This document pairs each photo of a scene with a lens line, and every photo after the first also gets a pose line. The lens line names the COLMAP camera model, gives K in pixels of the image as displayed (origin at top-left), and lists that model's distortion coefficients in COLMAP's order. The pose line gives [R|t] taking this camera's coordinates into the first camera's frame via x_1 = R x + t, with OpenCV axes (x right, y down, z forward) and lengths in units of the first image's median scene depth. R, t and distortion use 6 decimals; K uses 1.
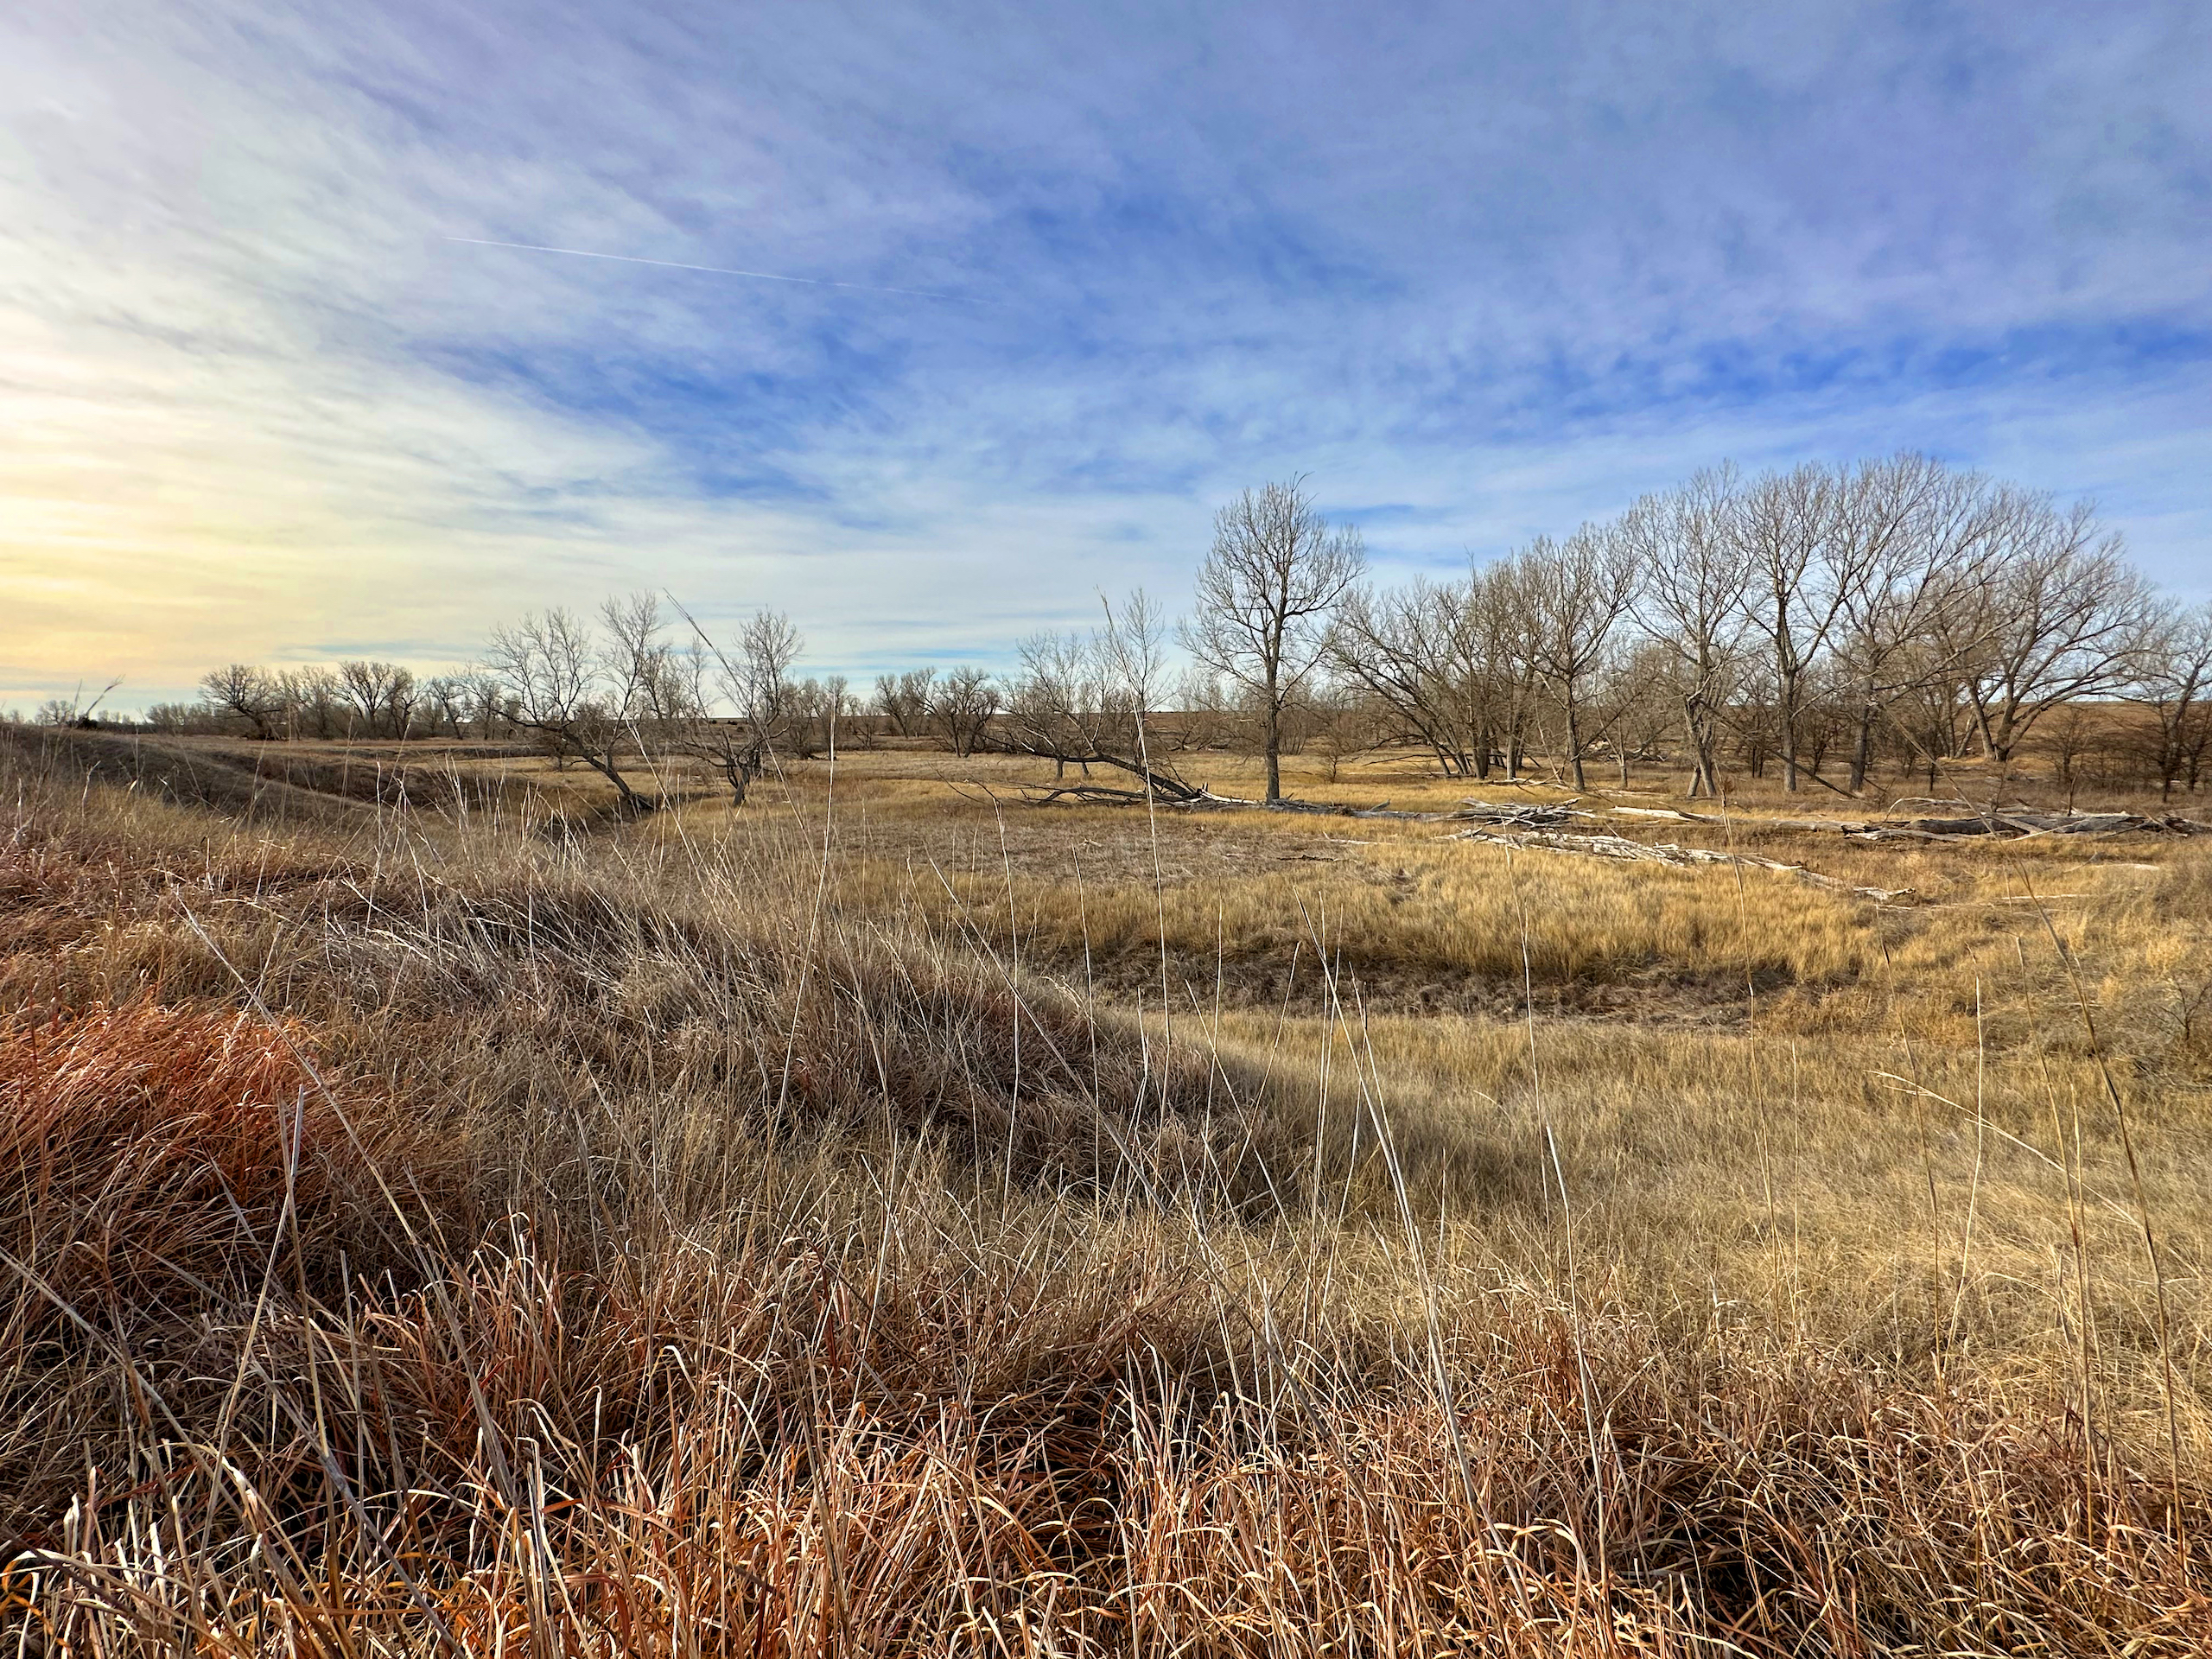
lens RADIAL K [[999.2, 0, 1112.5], [0, 999.2, 830.8], [0, 0, 1]] dist [-0.000465, -0.000357]
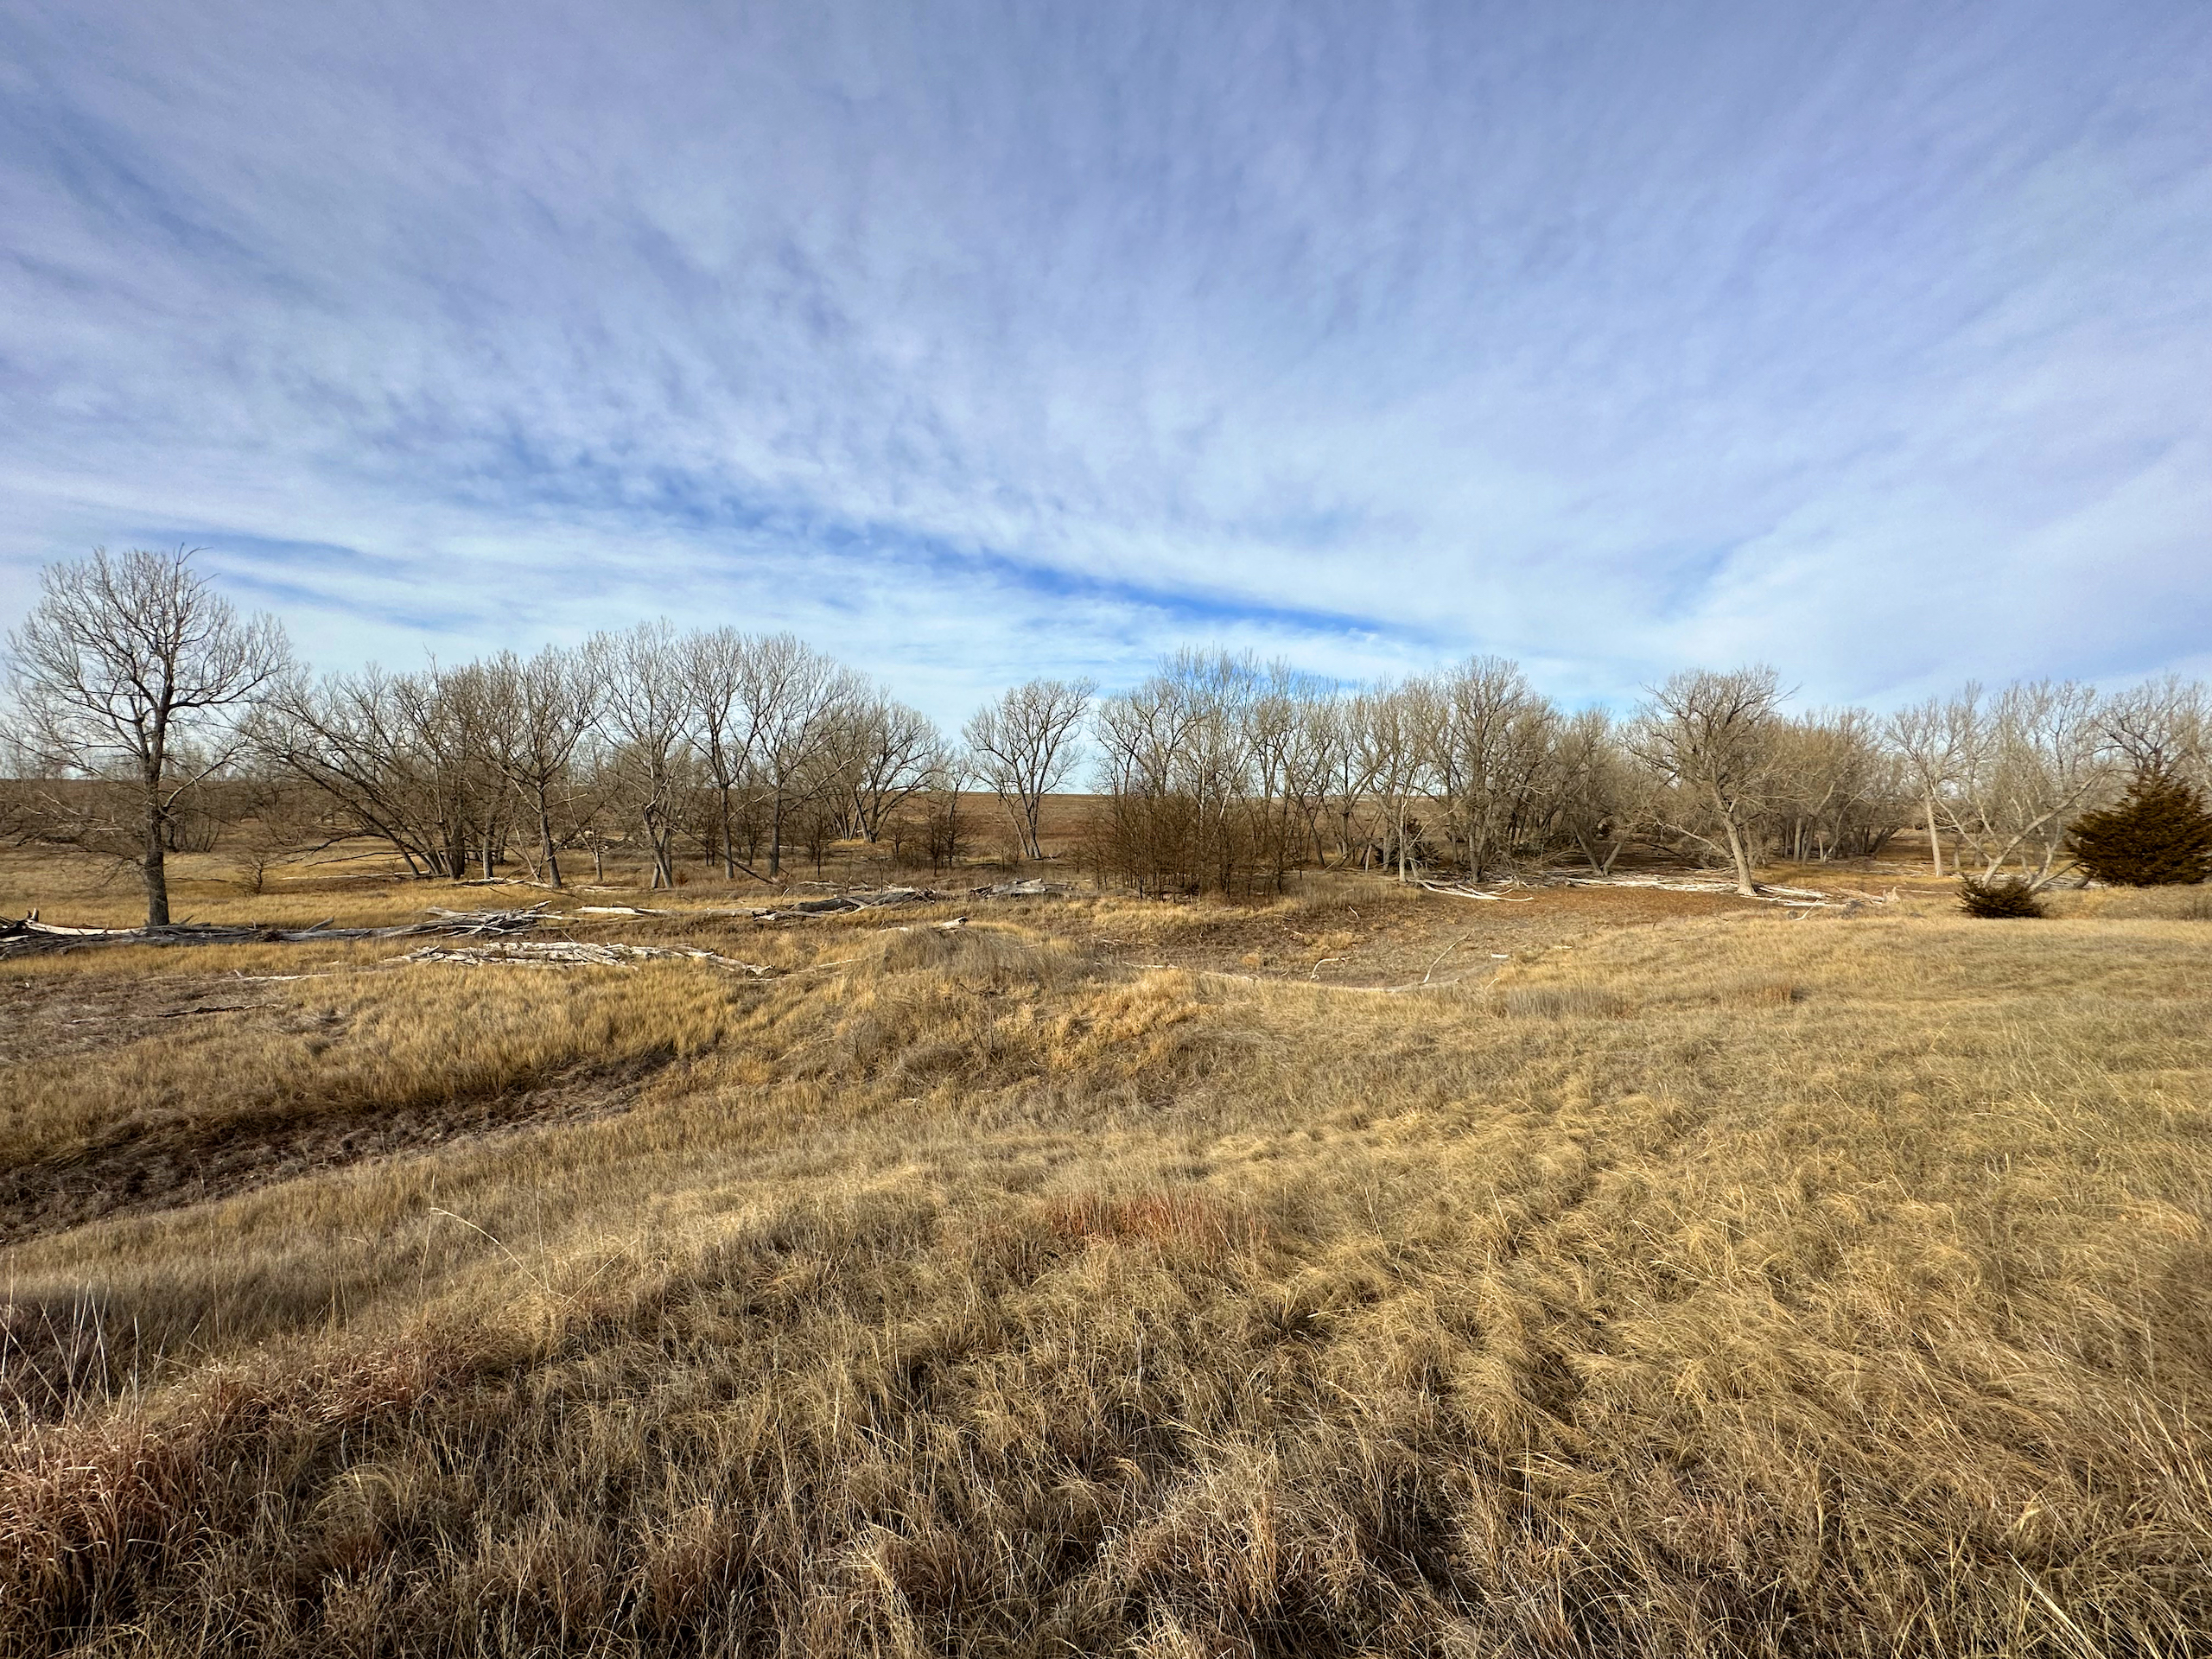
lens RADIAL K [[926.6, 0, 1103.8], [0, 926.6, 827.7], [0, 0, 1]] dist [-0.001715, 0.000682]
pose [[0.582716, -0.012537, 0.812579, -0.006613], [0.075082, 0.996435, -0.038468, -0.031200], [-0.809200, 0.083426, 0.581580, -0.110369]]
